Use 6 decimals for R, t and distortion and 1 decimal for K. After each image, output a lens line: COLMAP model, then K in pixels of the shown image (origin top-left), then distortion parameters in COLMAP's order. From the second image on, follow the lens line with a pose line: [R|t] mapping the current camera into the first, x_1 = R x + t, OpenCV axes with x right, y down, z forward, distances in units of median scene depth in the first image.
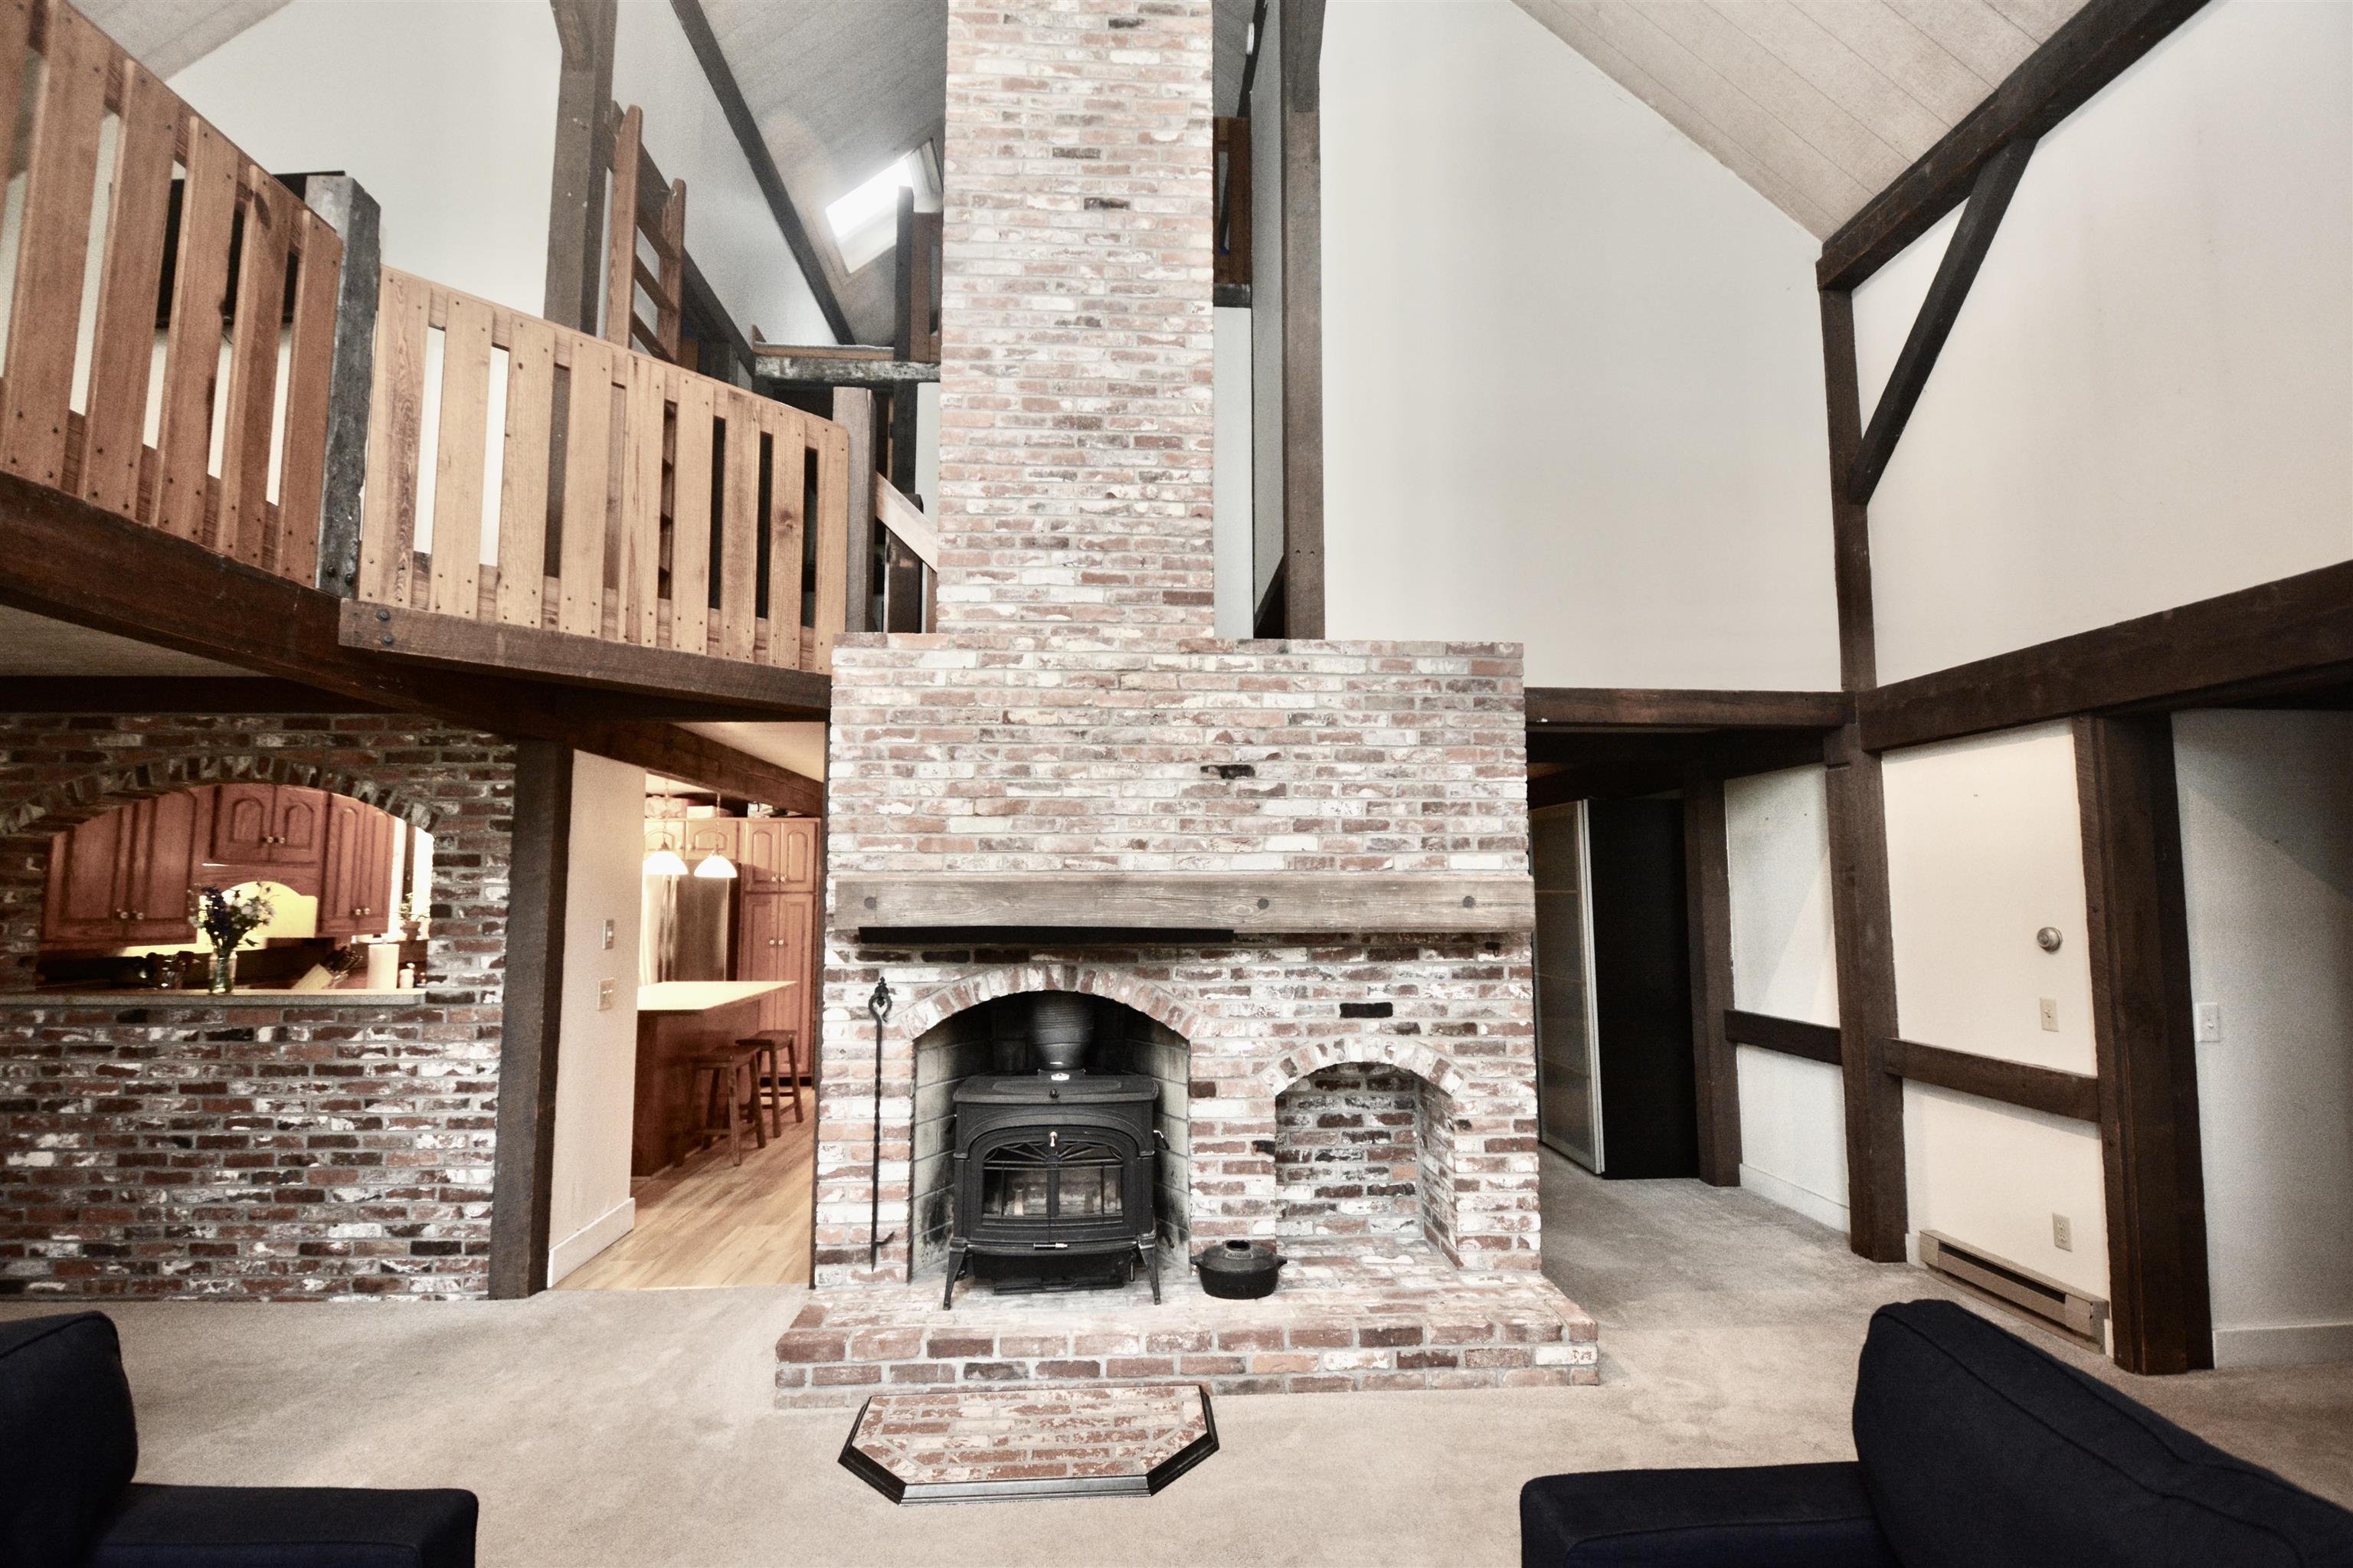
lens RADIAL K [[1045.2, 0, 1176.5], [0, 1045.2, 784.0], [0, 0, 1]] dist [0.021000, -0.024230]
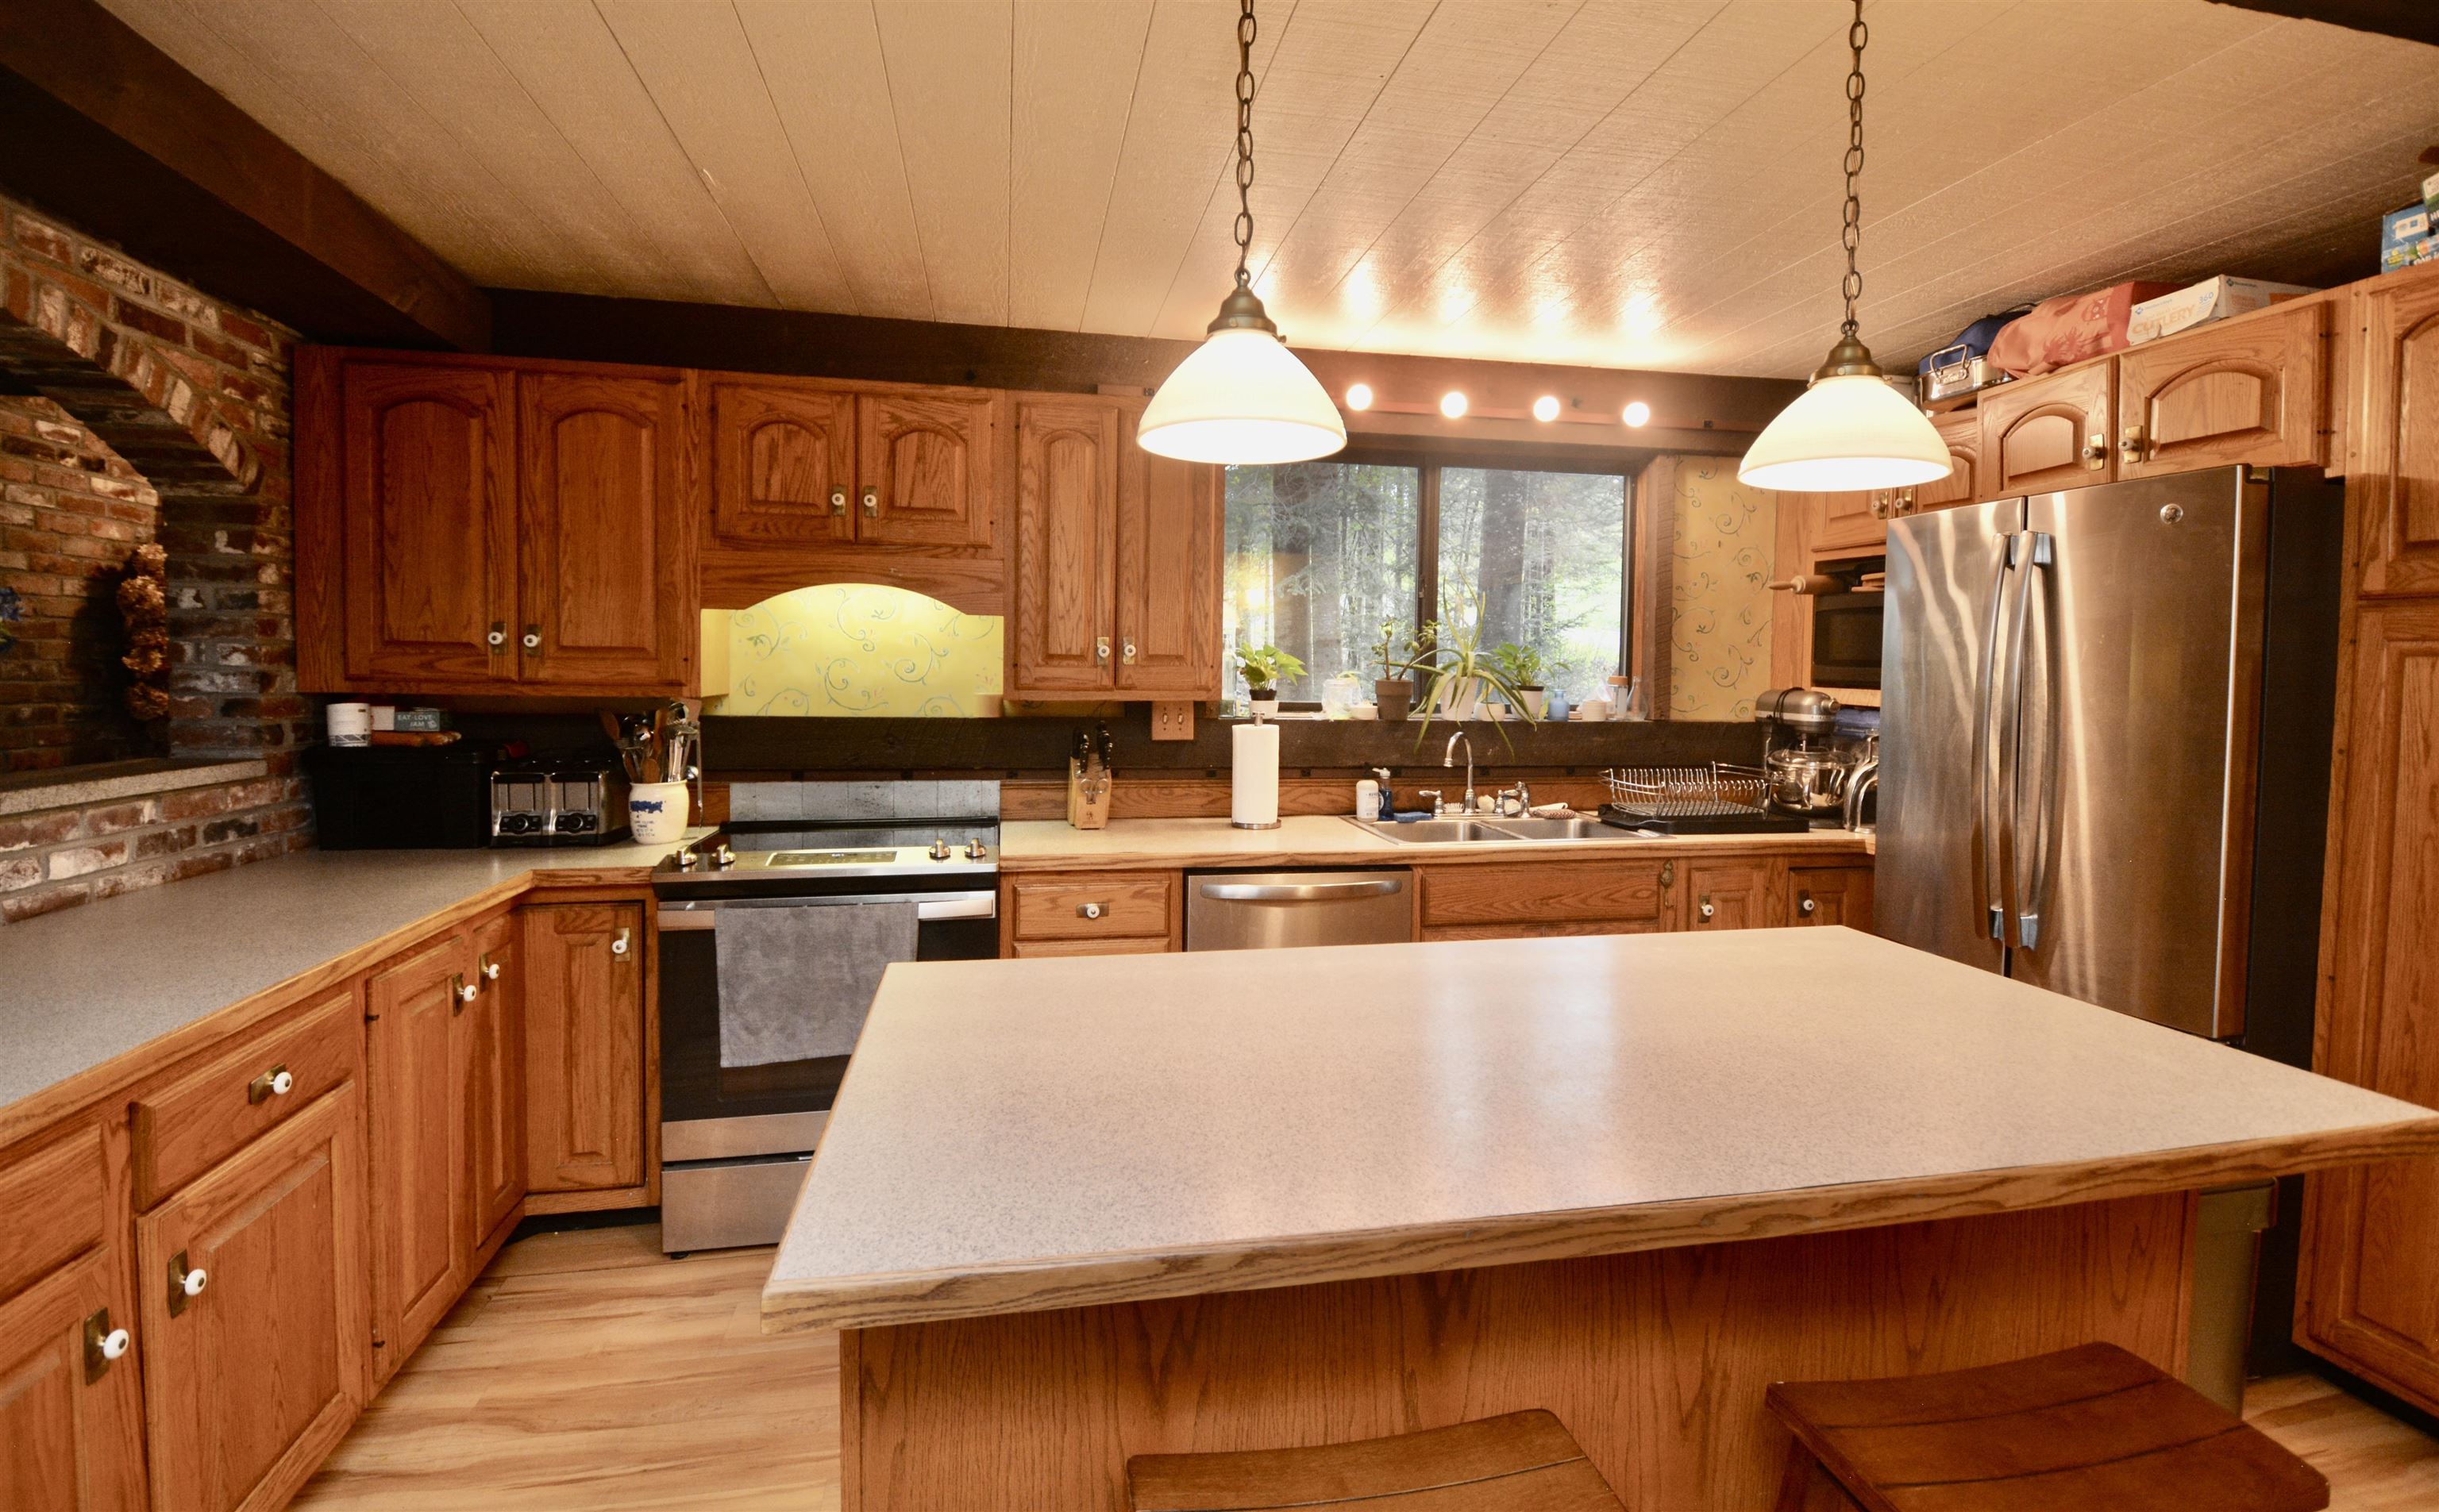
lens RADIAL K [[1099.7, 0, 1218.3], [0, 1099.7, 713.0], [0, 0, 1]] dist [0.019016, -0.023462]
pose [[0.134575, 0.041515, -0.990033, -0.206173], [0.089147, 0.994563, 0.053823, 0.093337], [0.986885, -0.095502, 0.130142, 0.719572]]
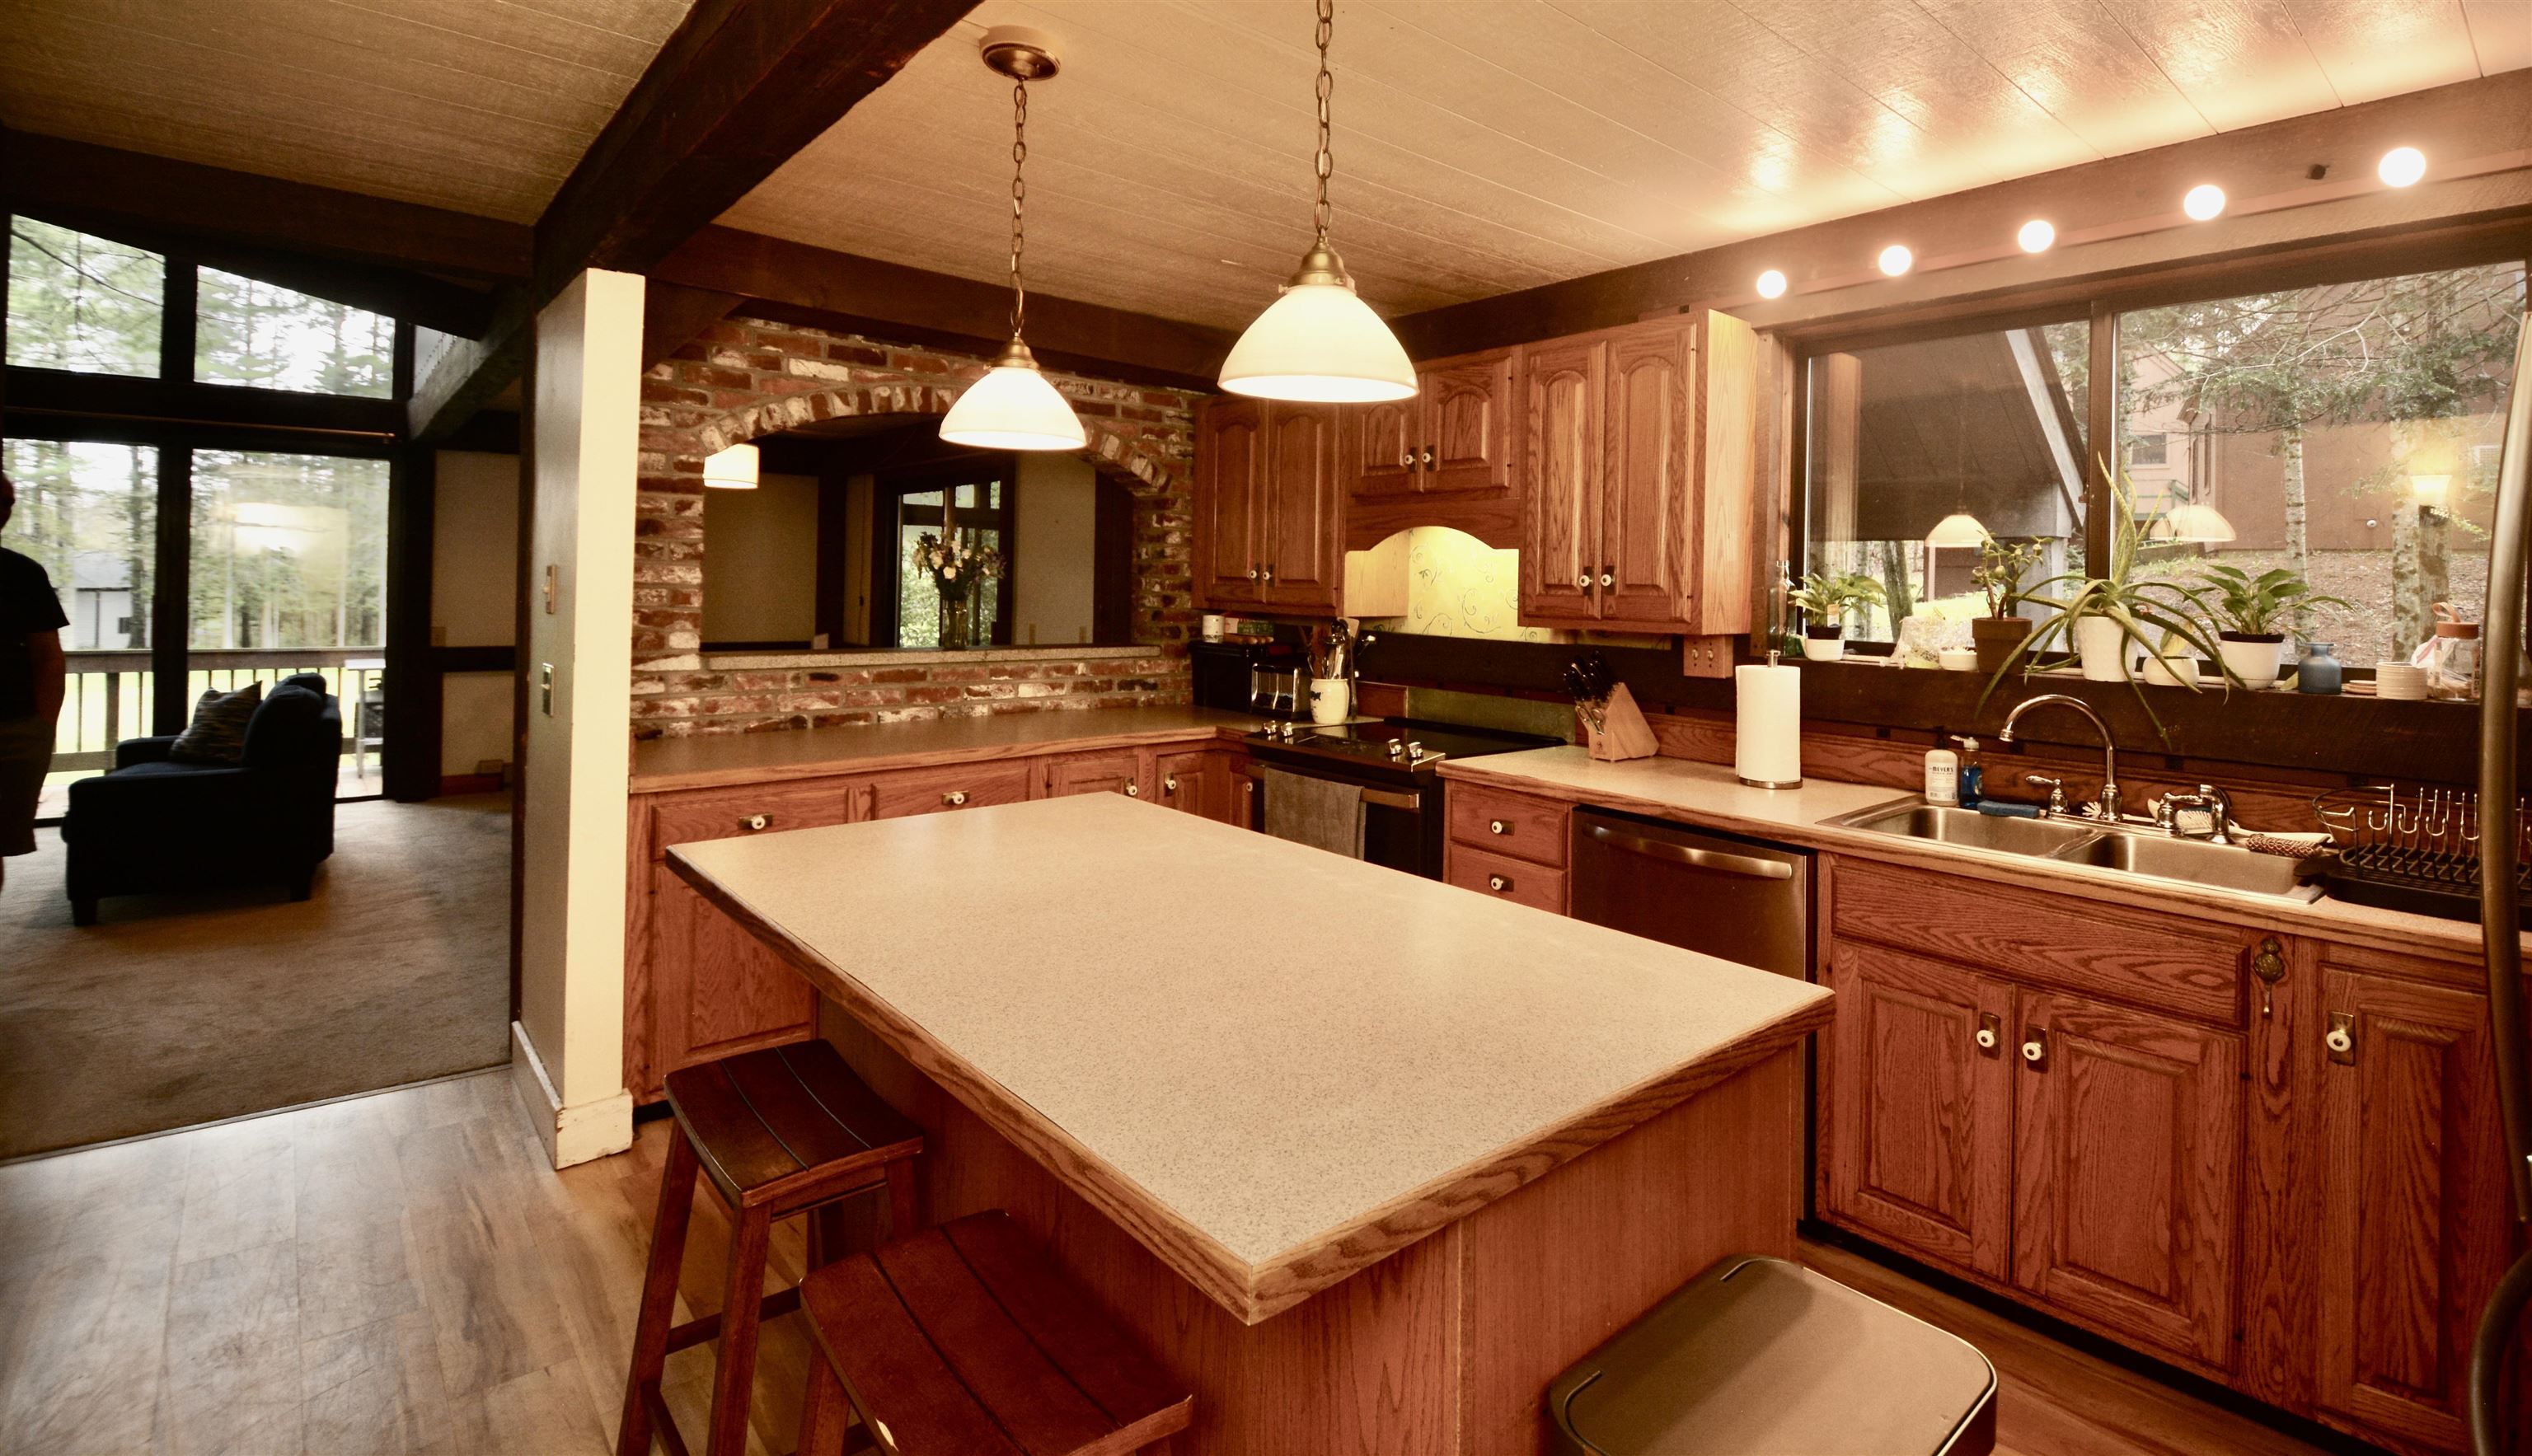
lens RADIAL K [[1164.9, 0, 1322.0], [0, 1164.9, 571.6], [0, 0, 1]] dist [-0.022349, -0.000675]
pose [[-0.787339, -0.018213, -0.616252, -0.263192], [0.045797, 0.995074, -0.087920, 0.115772], [0.614817, -0.097446, -0.782626, 0.979340]]
